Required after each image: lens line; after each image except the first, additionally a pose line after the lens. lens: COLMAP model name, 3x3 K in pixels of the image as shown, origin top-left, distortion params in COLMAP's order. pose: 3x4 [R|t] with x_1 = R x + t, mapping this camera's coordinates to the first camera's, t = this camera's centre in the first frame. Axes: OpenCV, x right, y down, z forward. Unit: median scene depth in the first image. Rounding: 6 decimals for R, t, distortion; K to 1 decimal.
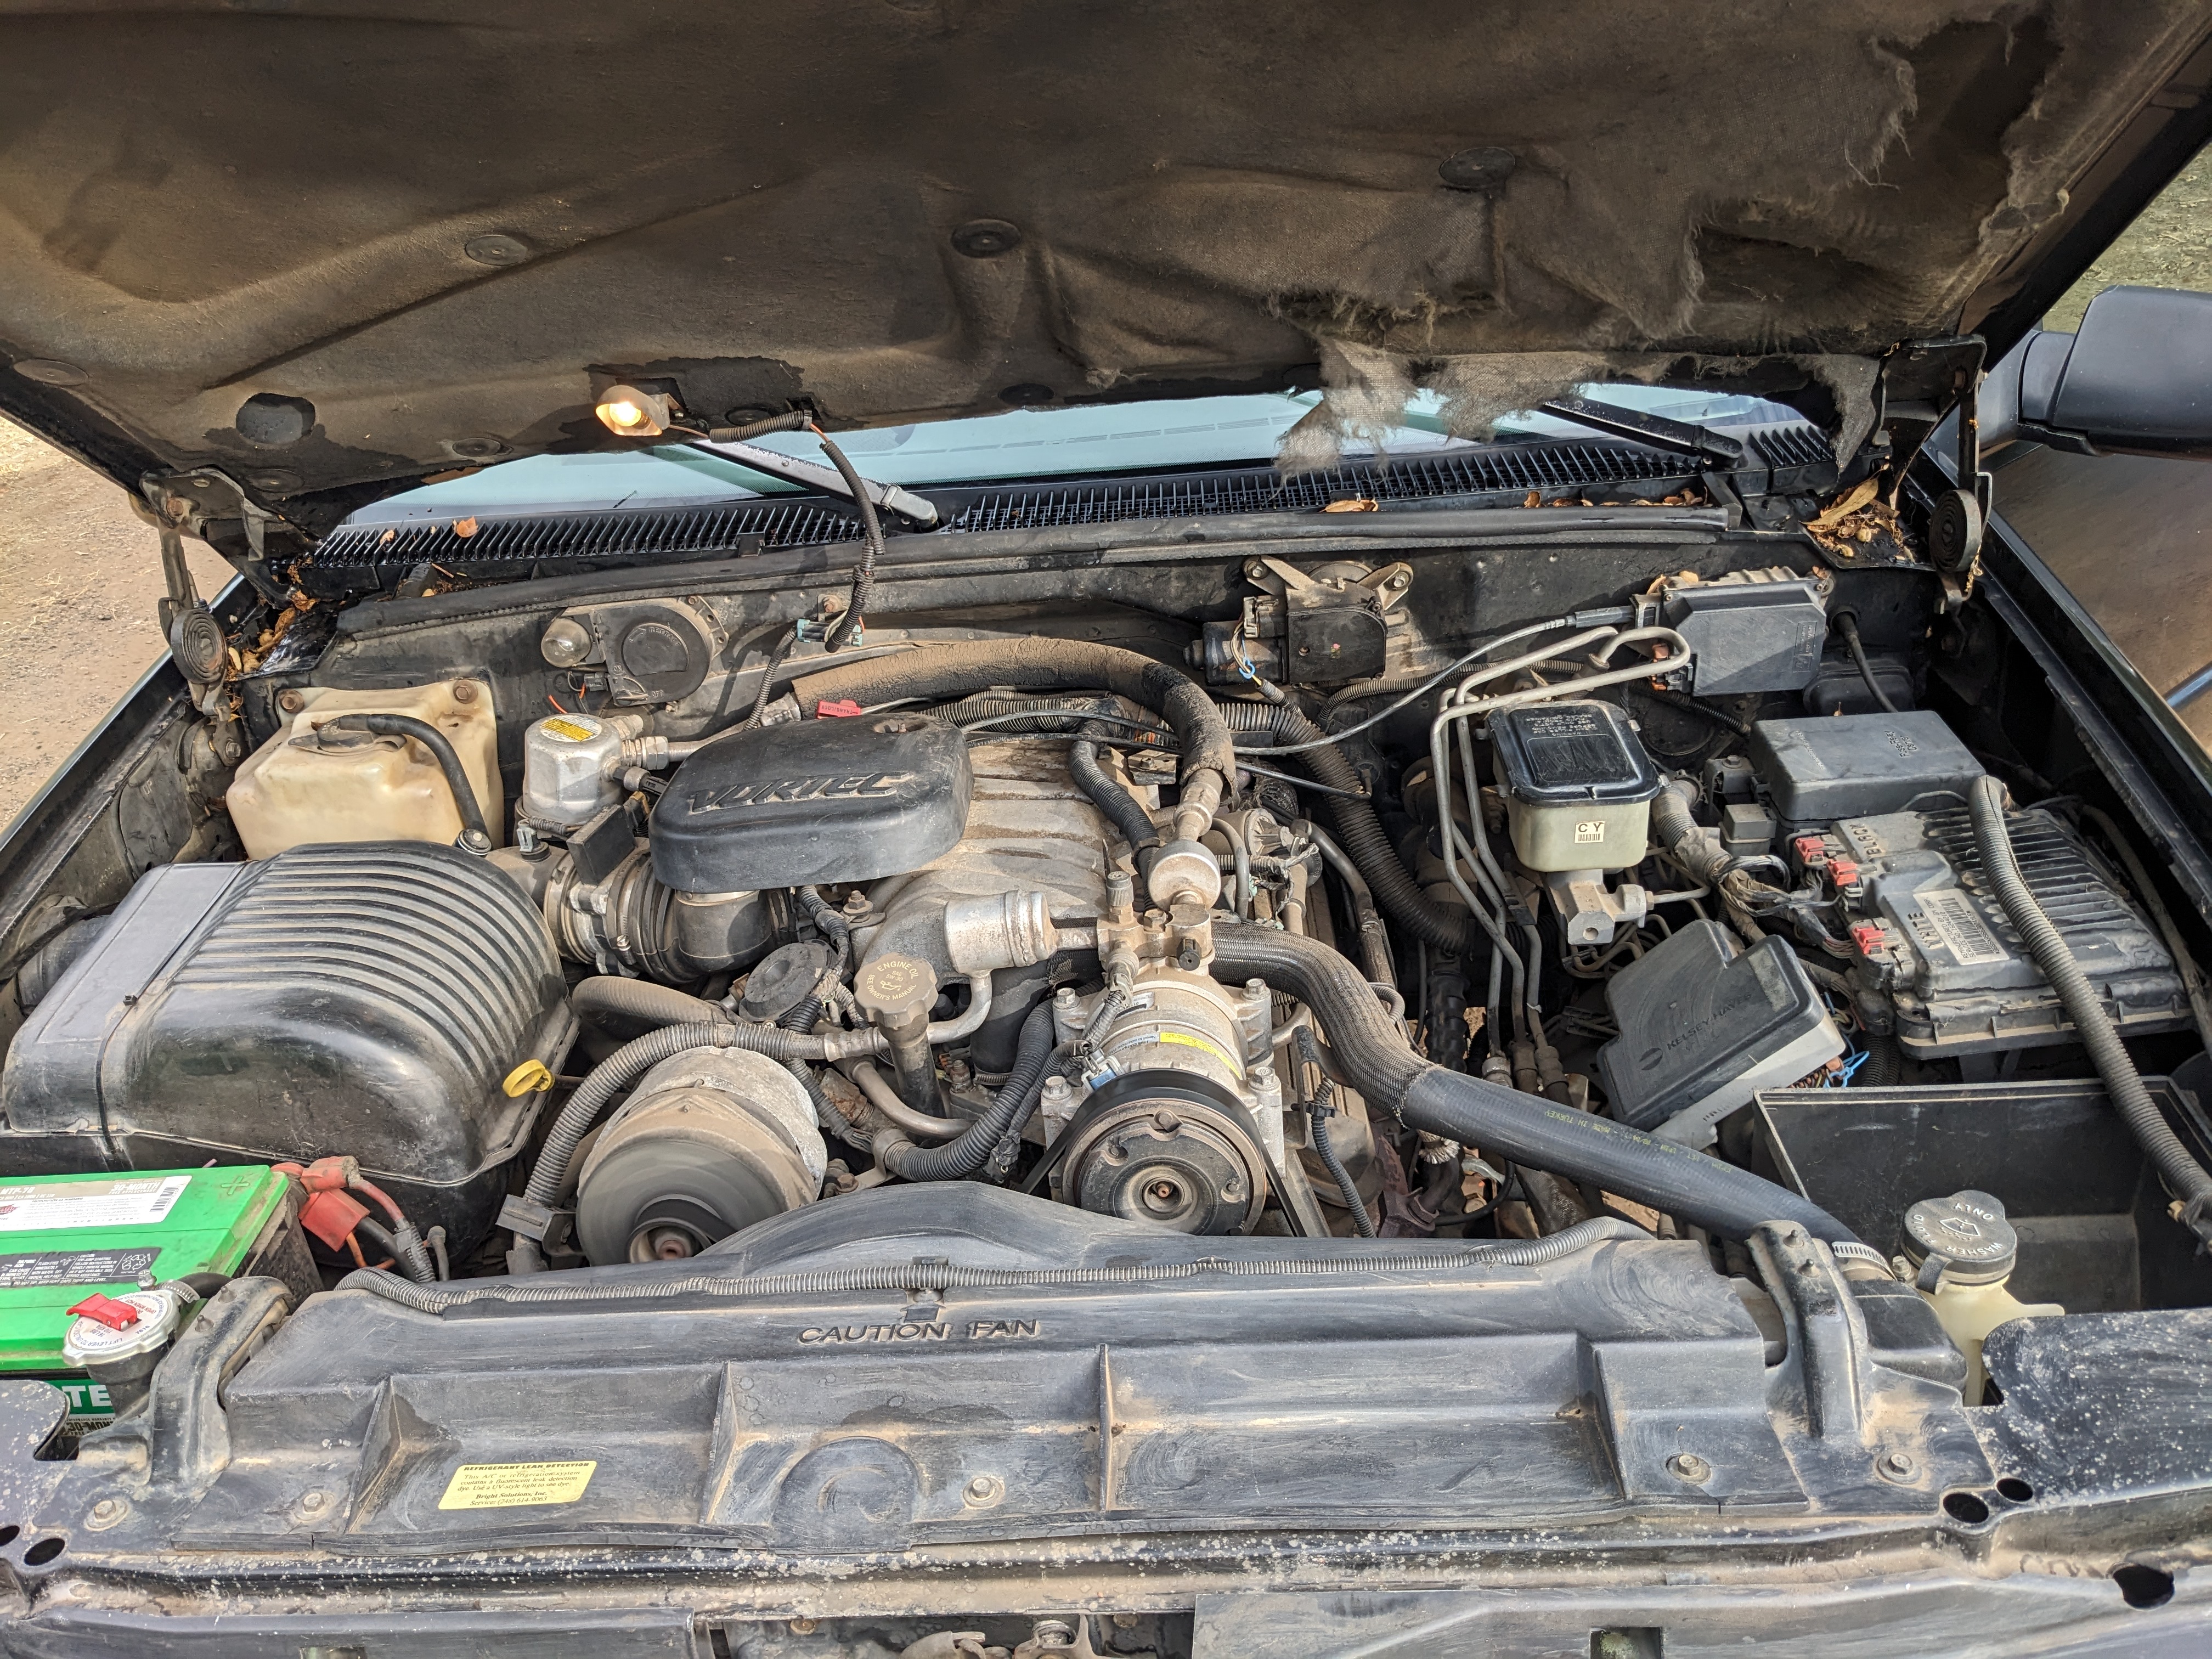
lens RADIAL K [[1746.2, 0, 1106.0], [0, 1746.2, 829.5], [0, 0, 1]] dist [0.025475, -0.074837]
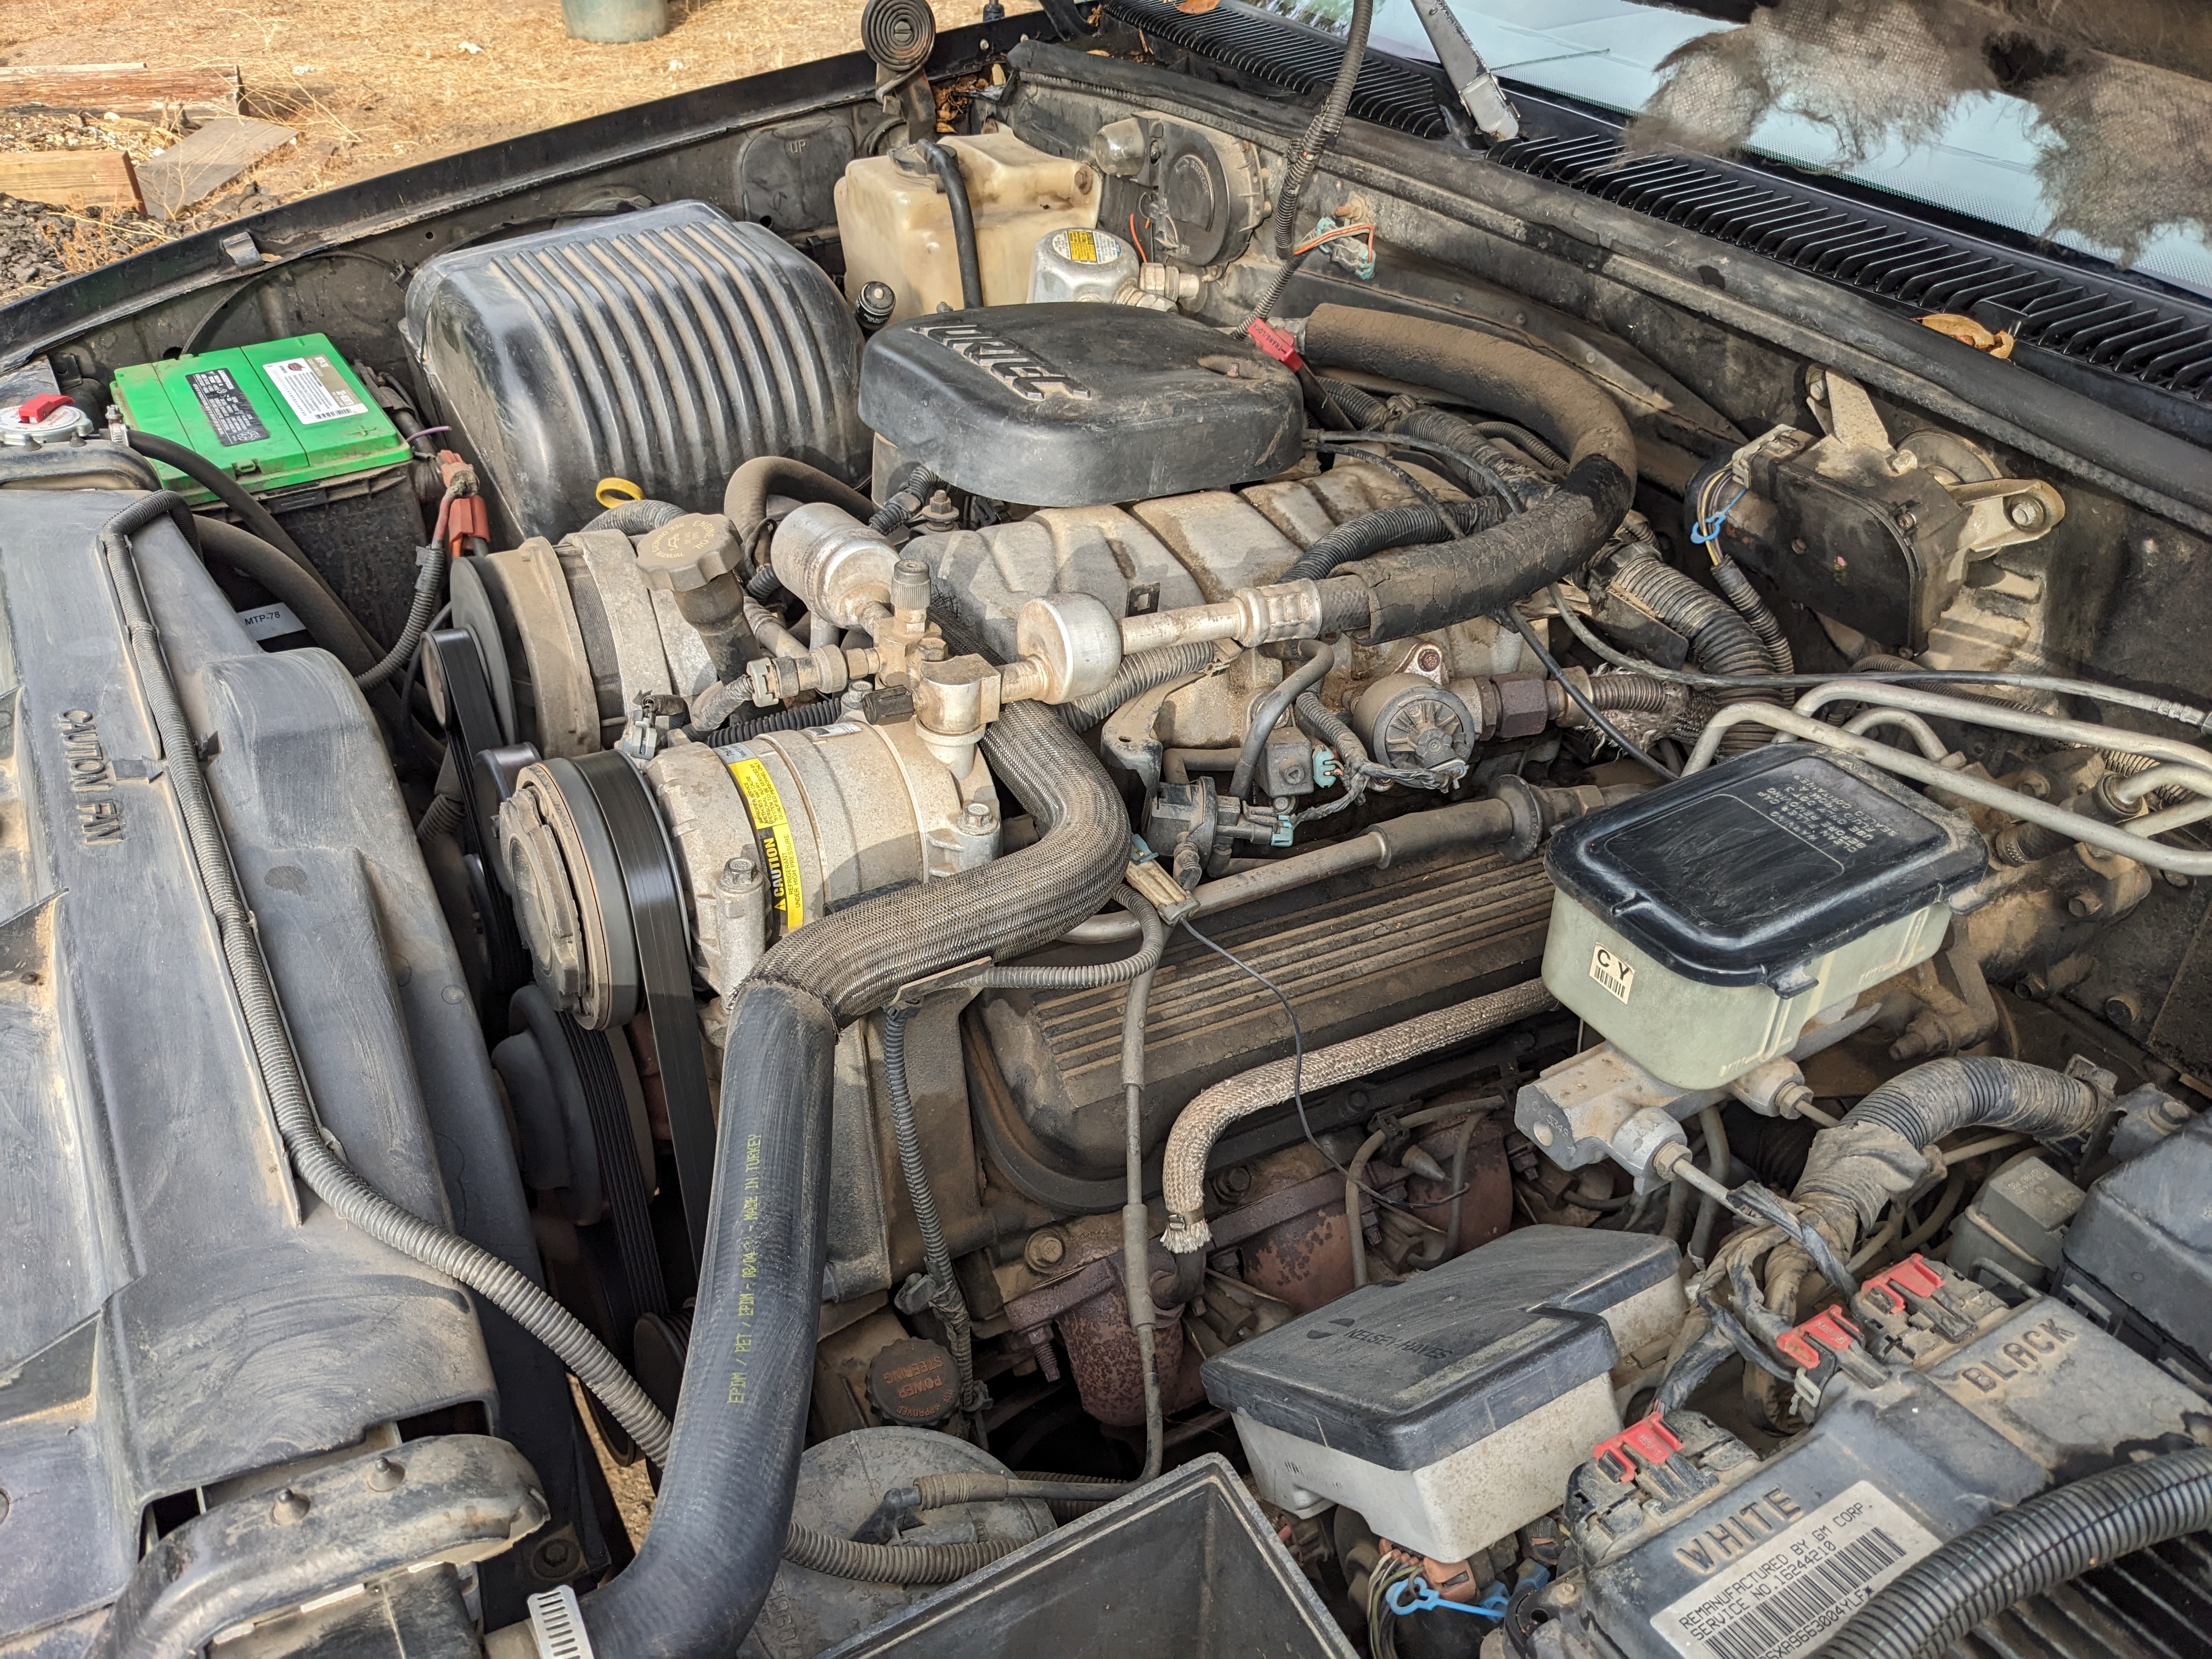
lens RADIAL K [[1818.5, 0, 1107.5], [0, 1818.5, 898.6], [0, 0, 1]] dist [-0.035518, -0.000442]
pose [[0.532359, 0.565655, -0.629784, 0.435470], [-0.444808, 0.819905, 0.360419, -0.120352], [0.720236, 0.088261, 0.688092, 0.434232]]
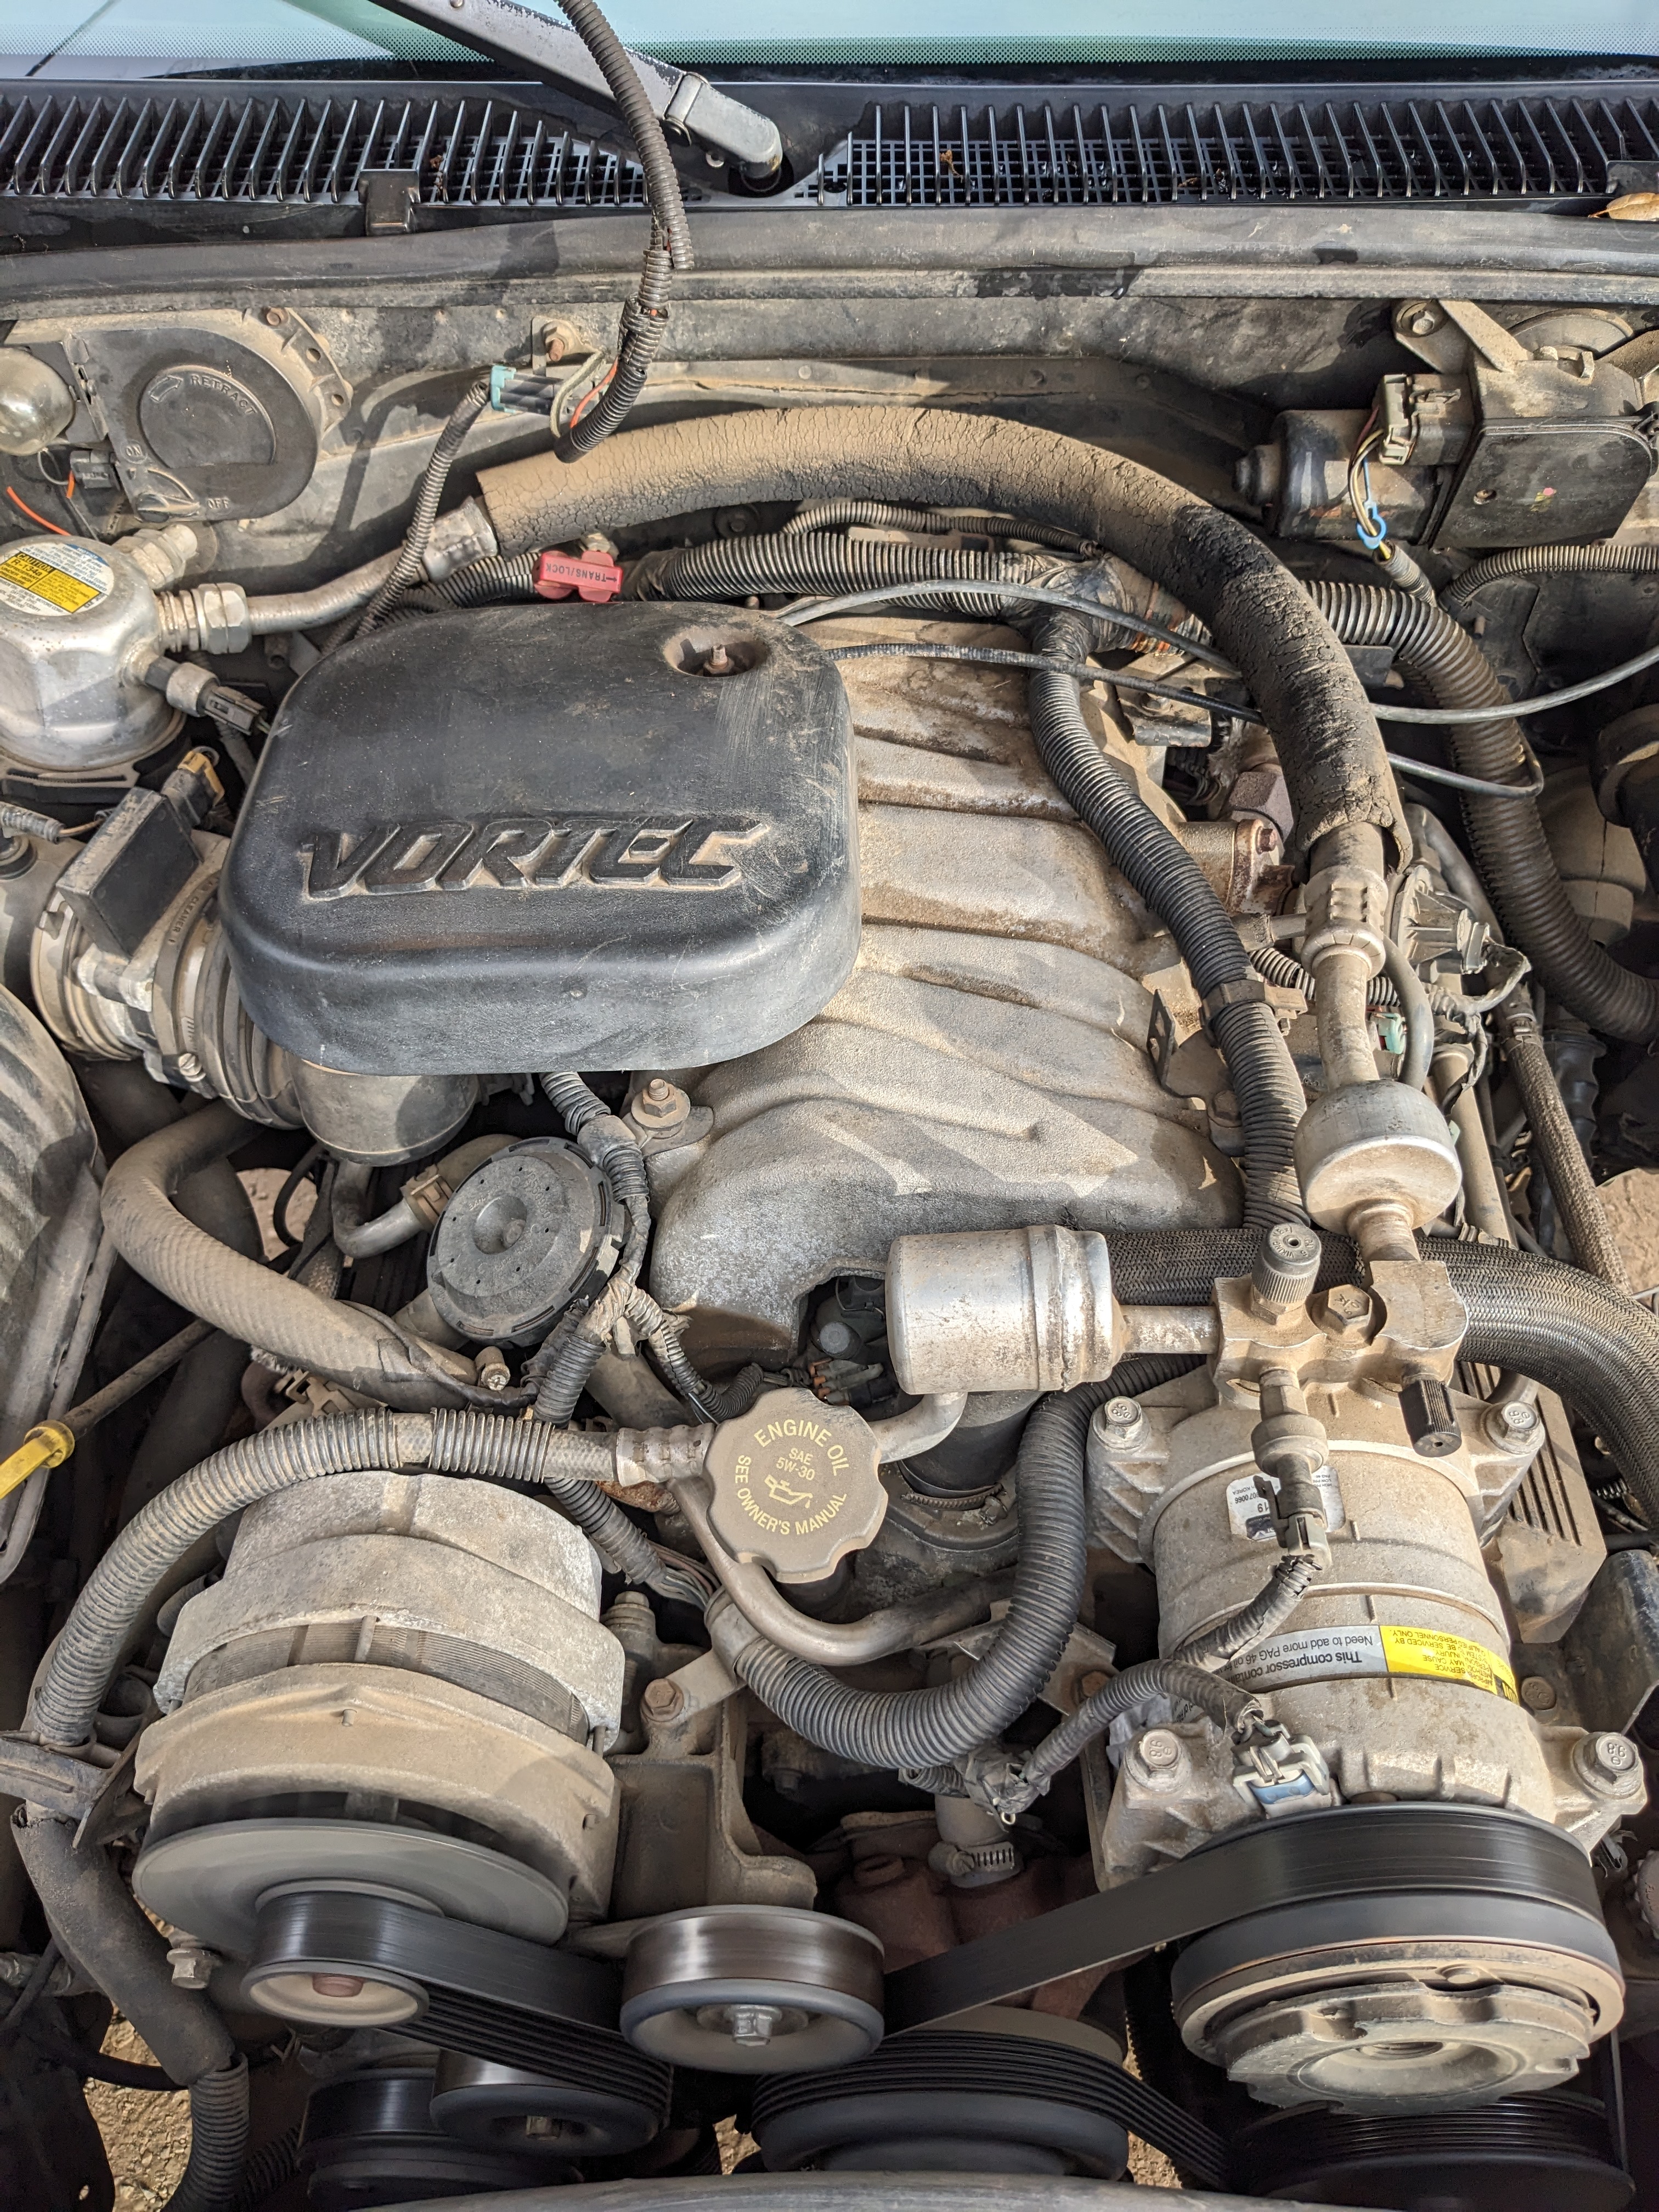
lens RADIAL K [[1746.2, 0, 829.5], [0, 1746.2, 1106.0], [0, 0, 1]] dist [0.025475, -0.074837]
pose [[0.997611, 0.031207, 0.061631, -0.106638], [-0.053527, 0.913180, 0.404026, -0.136683], [-0.043672, -0.406360, 0.912669, 0.464438]]
